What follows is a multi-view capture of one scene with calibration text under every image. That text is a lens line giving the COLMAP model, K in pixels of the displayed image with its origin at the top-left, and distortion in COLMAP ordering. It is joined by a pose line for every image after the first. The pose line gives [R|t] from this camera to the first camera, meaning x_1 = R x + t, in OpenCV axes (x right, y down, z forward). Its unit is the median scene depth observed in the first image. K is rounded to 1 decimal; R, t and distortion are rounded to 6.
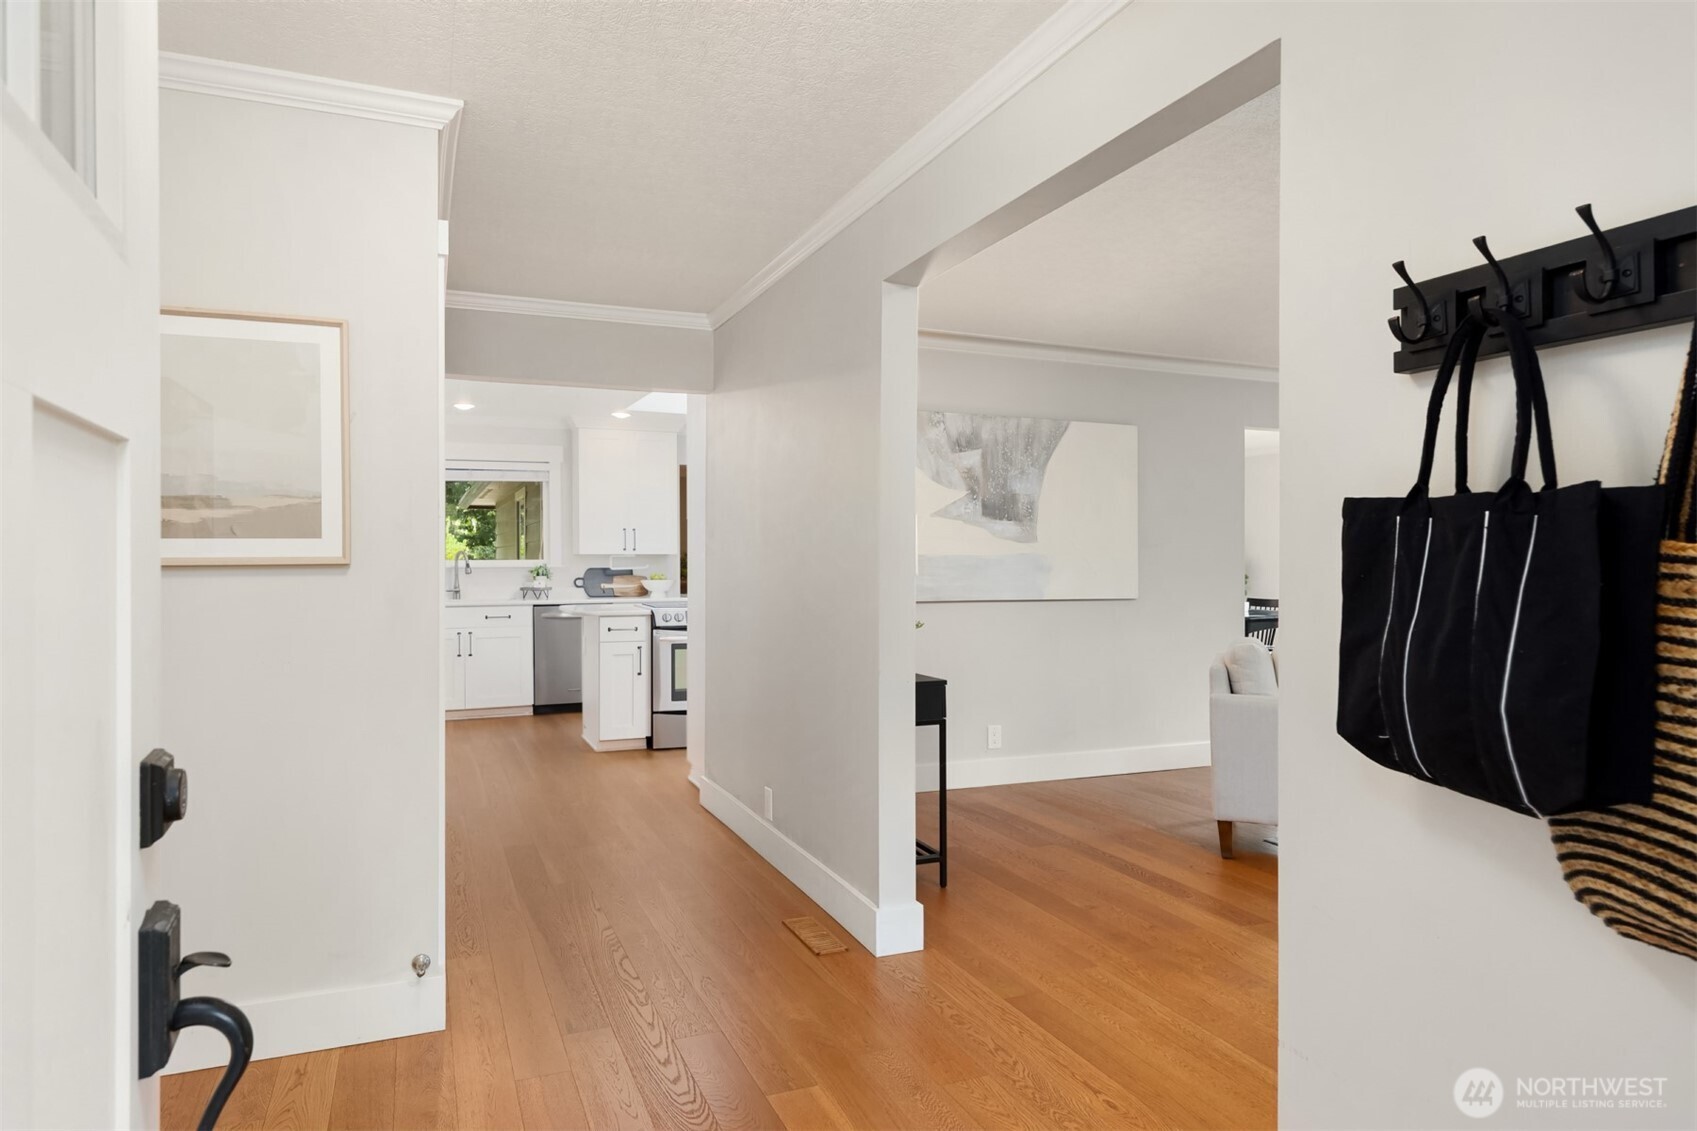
lens RADIAL K [[1049.7, 0, 851.1], [0, 1049.7, 567.7], [0, 0, 1]] dist [0.001793, 0.000207]
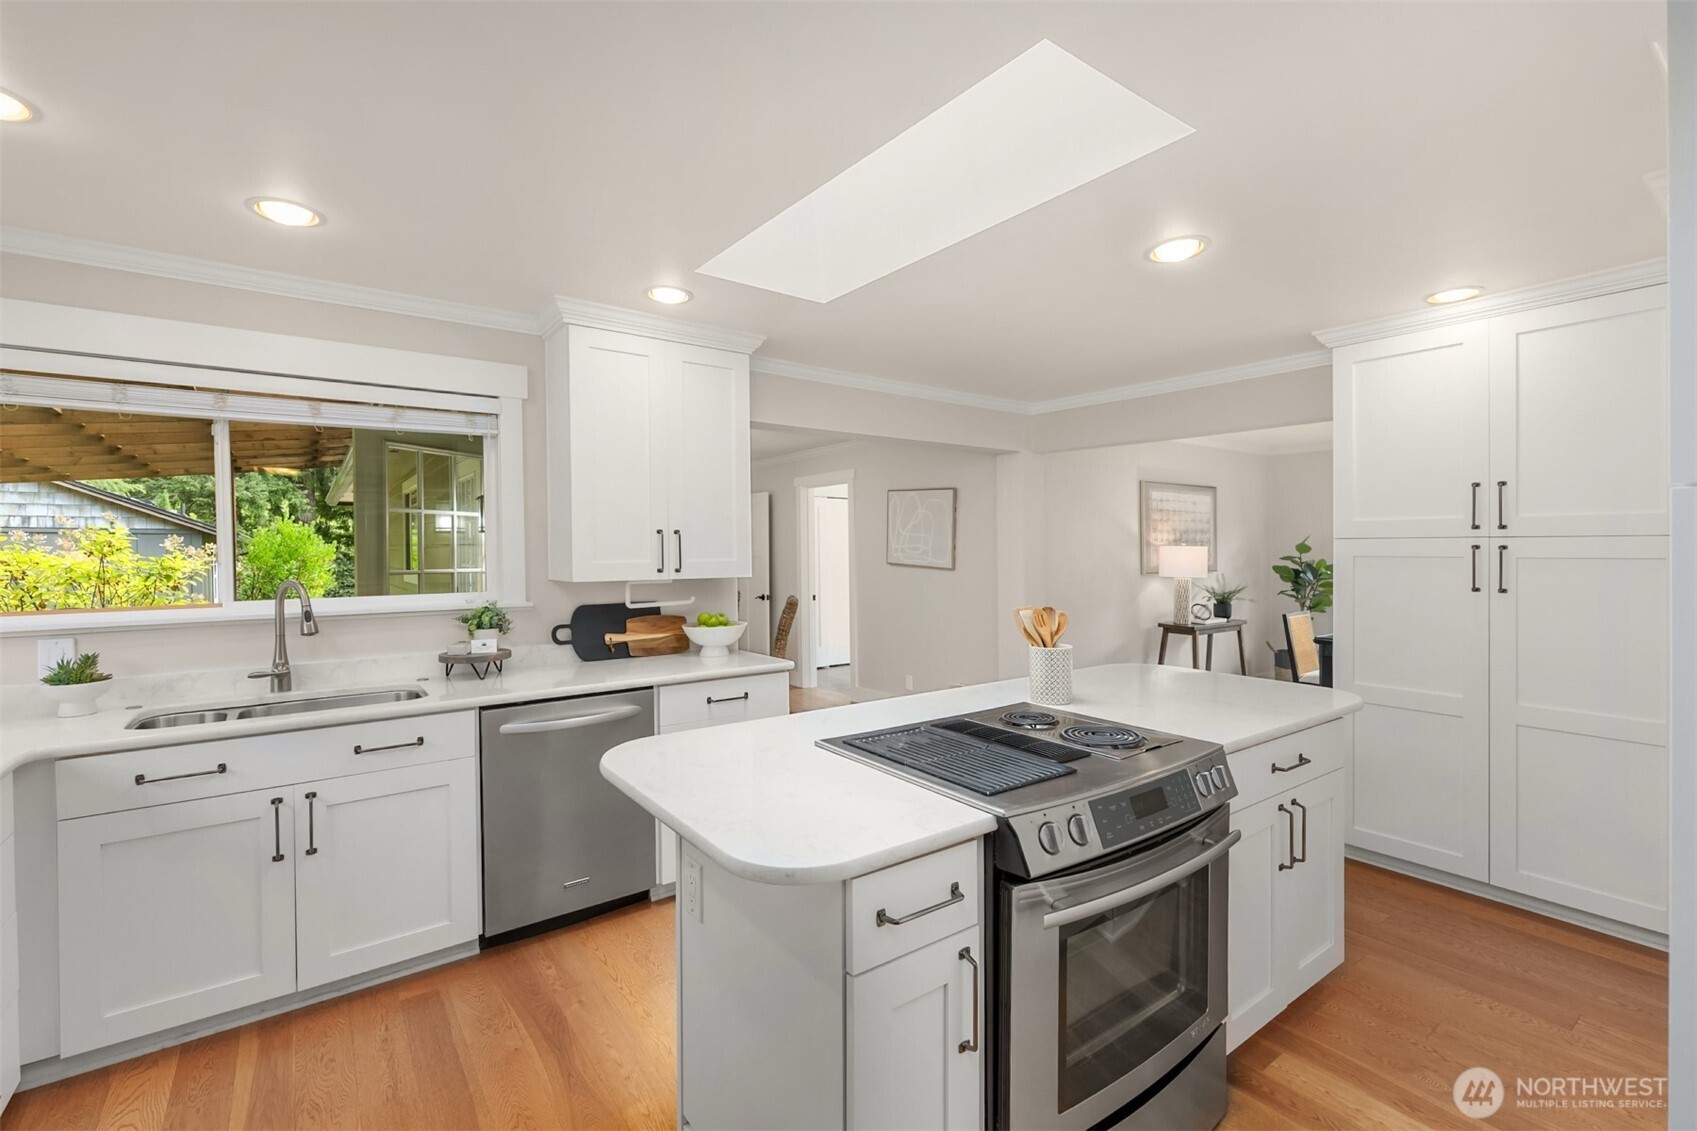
lens RADIAL K [[749.9, 0, 853.3], [0, 749.9, 558.1], [0, 0, 1]] dist [0.003116, -0.000052]
pose [[0.970391, -0.008346, 0.241394, -0.209346], [0.007981, 0.999965, 0.002490, -0.023297], [-0.241406, -0.000490, 0.970424, 0.609521]]
